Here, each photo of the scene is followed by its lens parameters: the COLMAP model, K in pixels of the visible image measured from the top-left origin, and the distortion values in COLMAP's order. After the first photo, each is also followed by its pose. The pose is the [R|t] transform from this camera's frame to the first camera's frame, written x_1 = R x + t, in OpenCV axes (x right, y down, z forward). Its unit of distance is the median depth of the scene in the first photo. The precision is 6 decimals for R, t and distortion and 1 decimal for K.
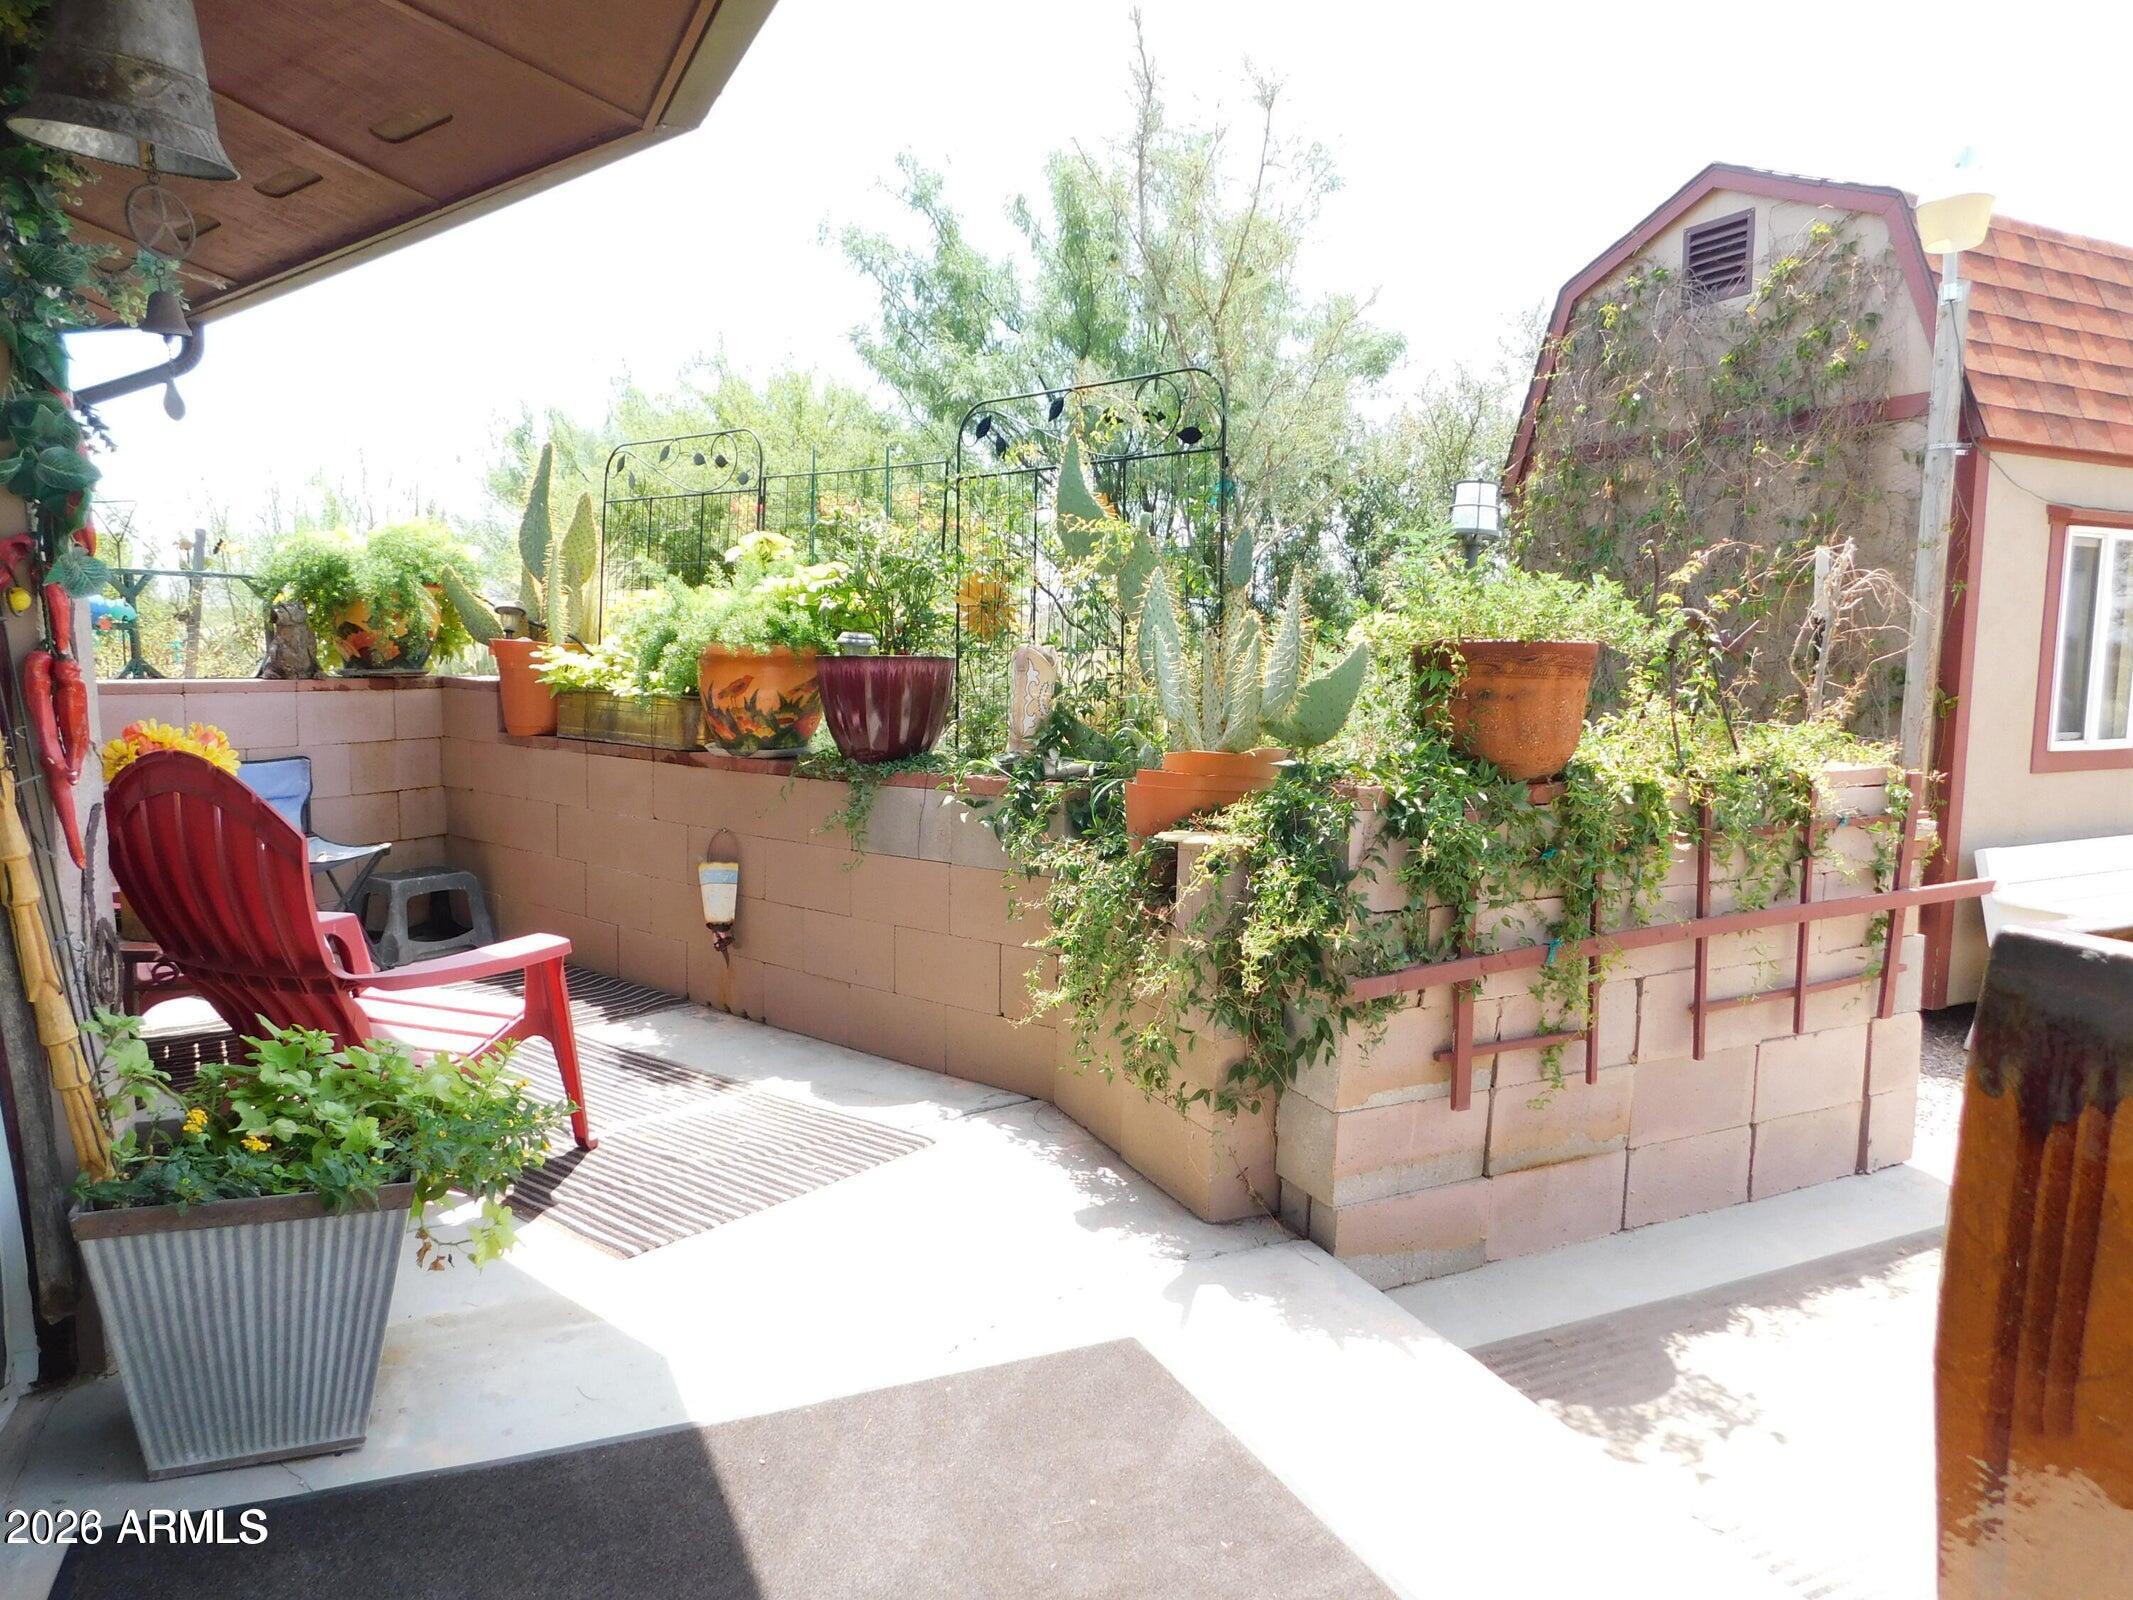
lens RADIAL K [[1428.9, 0, 1066.5], [0, 1428.9, 800.0], [0, 0, 1]] dist [-0.075247, 0.060927]
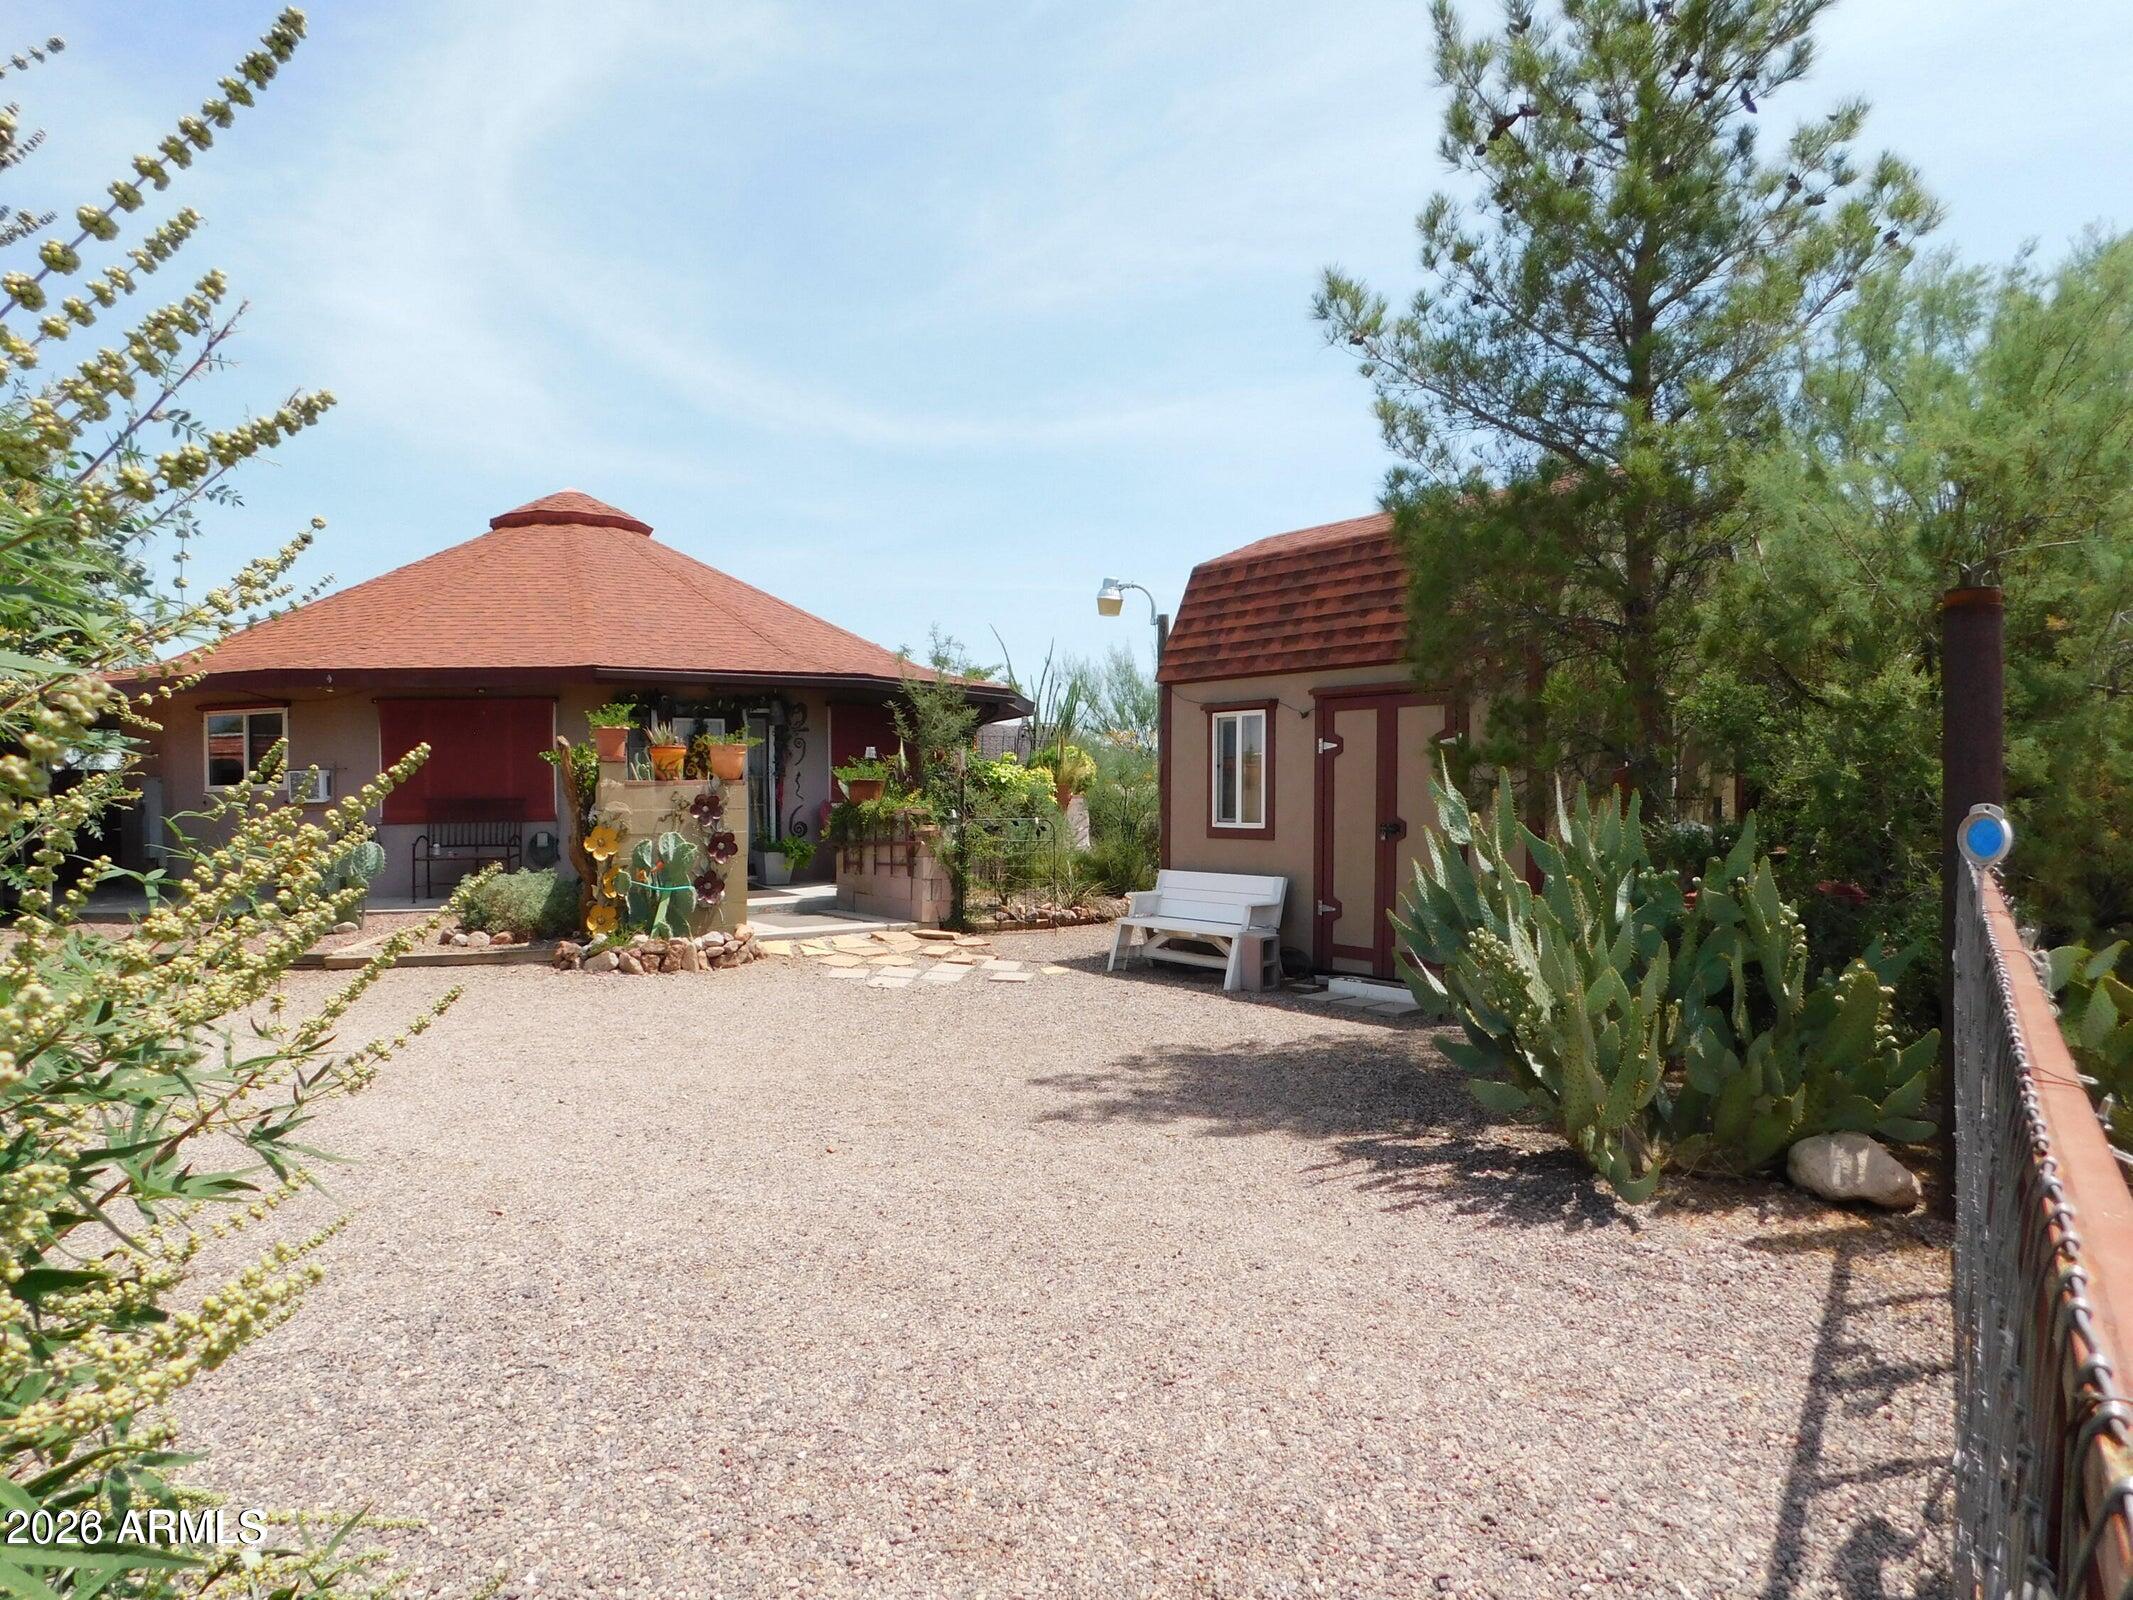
lens RADIAL K [[1428.9, 0, 1066.5], [0, 1428.9, 800.0], [0, 0, 1]] dist [-0.075247, 0.060927]
pose [[0.151508, -0.006327, -0.988436, 2.700713], [-0.108483, 0.993832, -0.022990, -0.004421], [0.982485, 0.110711, 0.149888, 0.505916]]
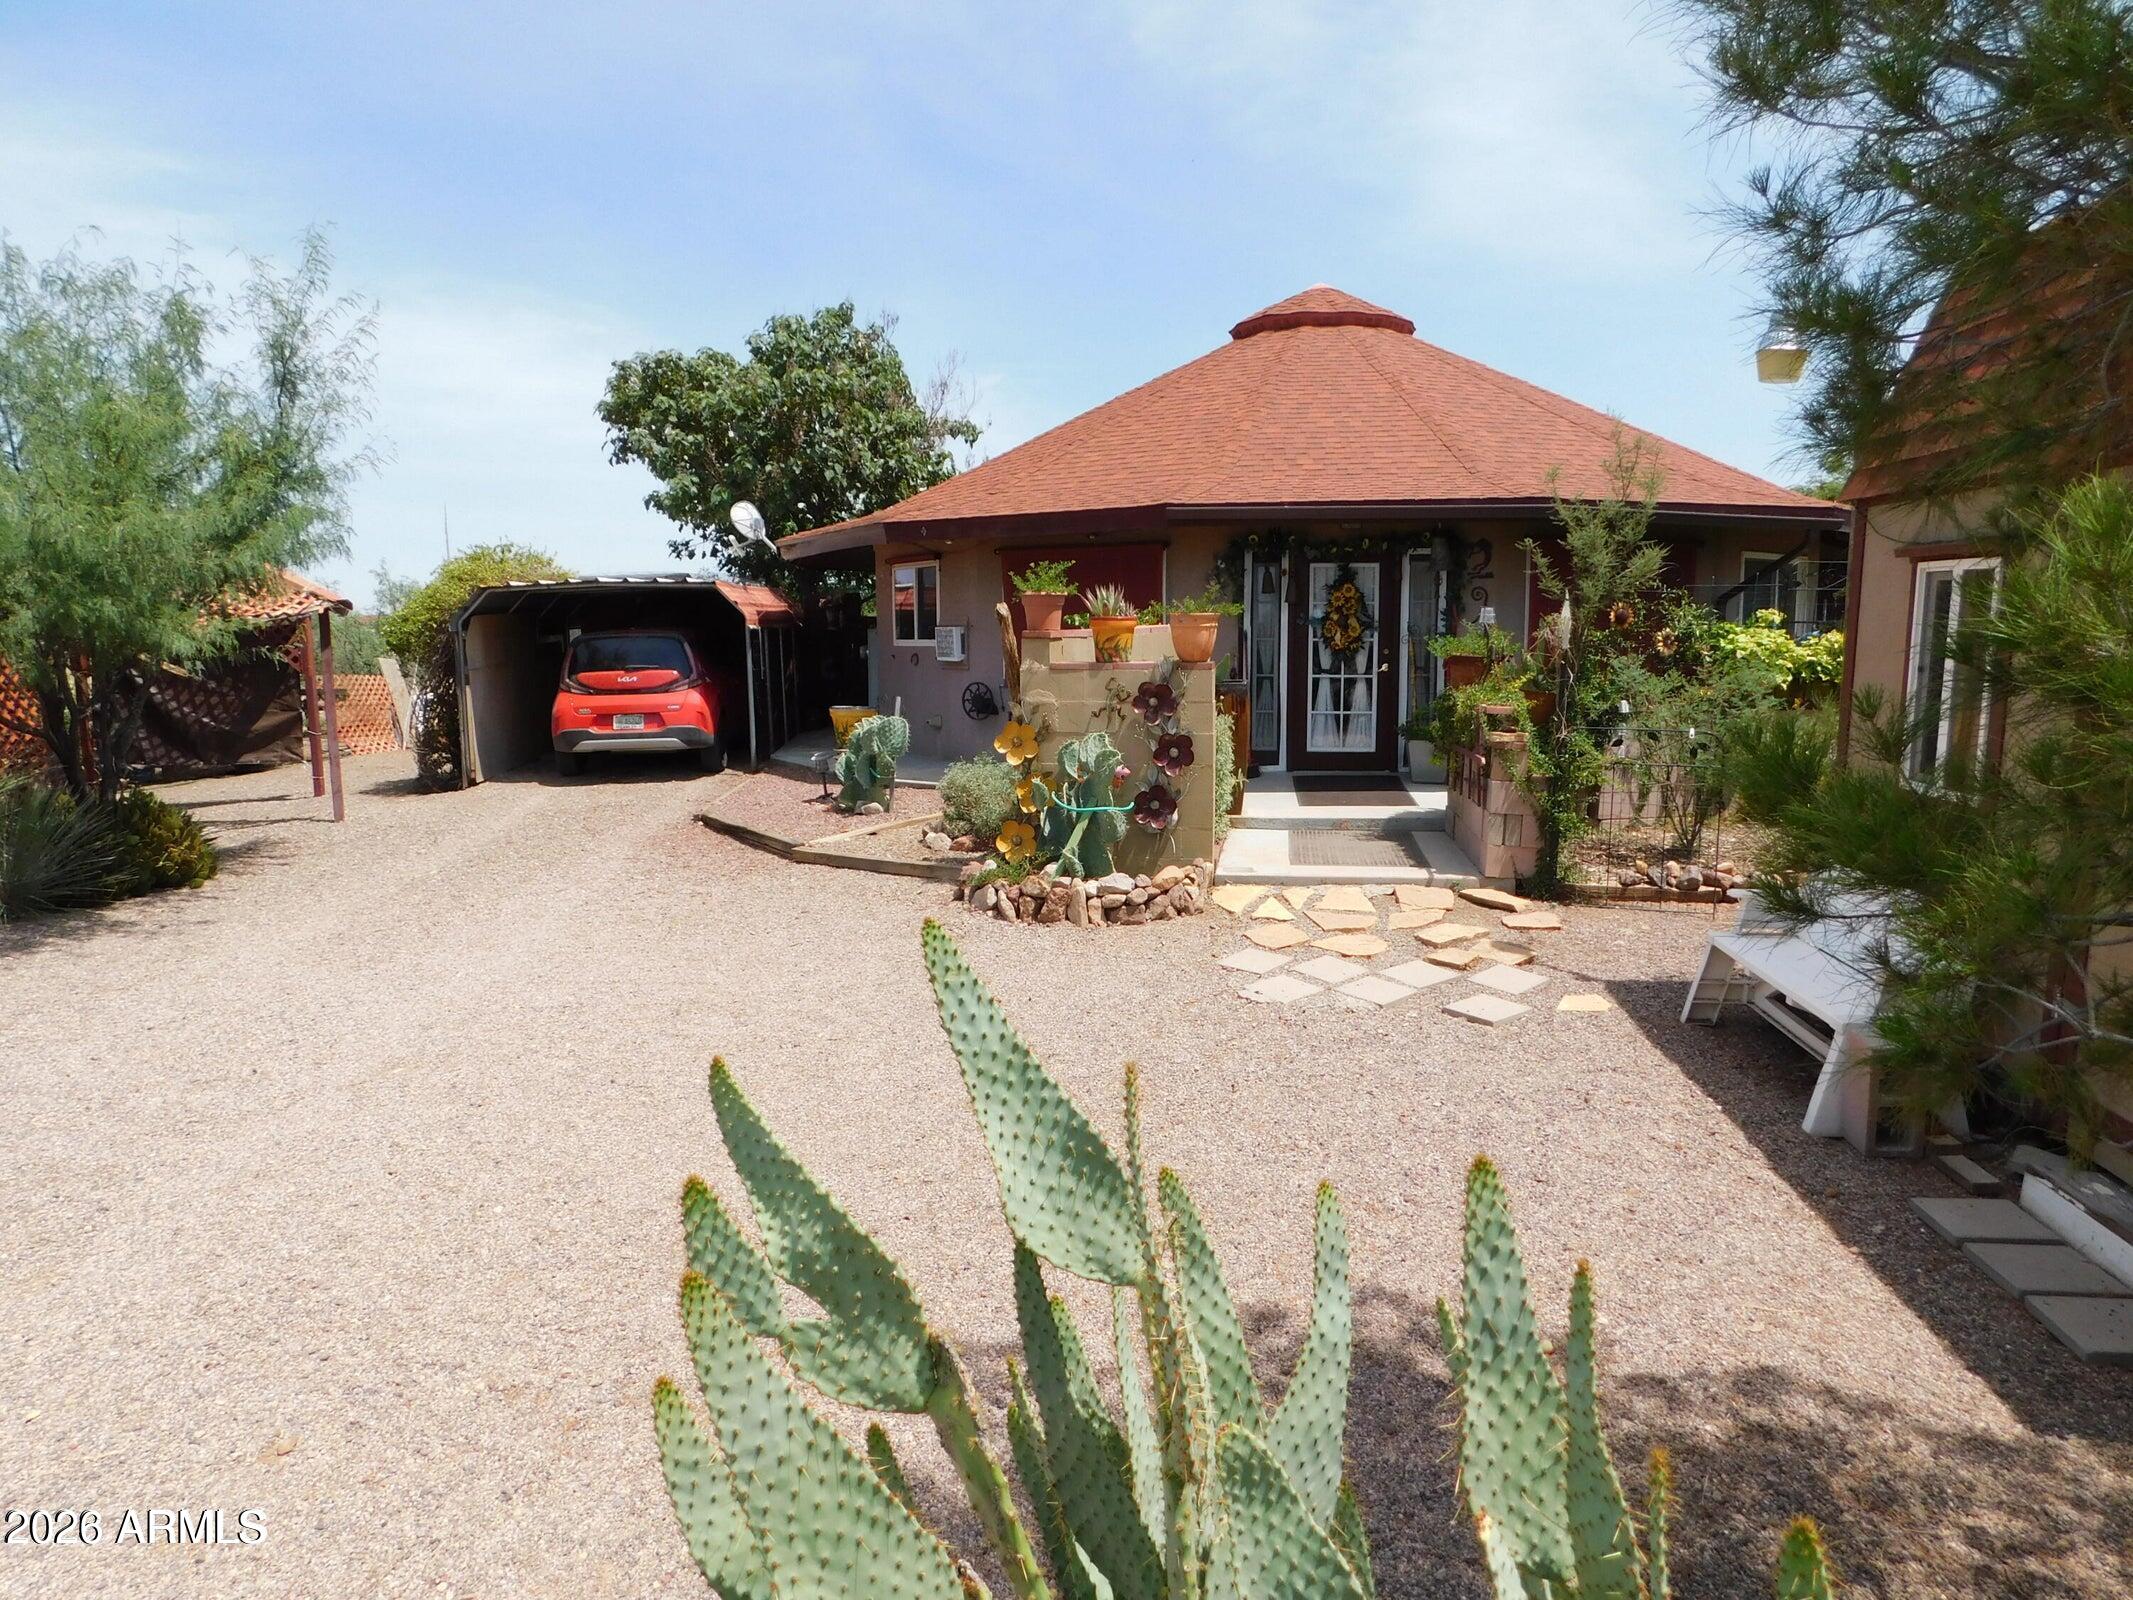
lens RADIAL K [[1428.9, 0, 1066.5], [0, 1428.9, 800.0], [0, 0, 1]] dist [-0.075247, 0.060927]
pose [[-0.540580, 0.099214, -0.835422, 1.907338], [-0.102691, 0.977815, 0.182573, -0.151200], [0.835002, 0.184486, -0.518398, 1.045861]]
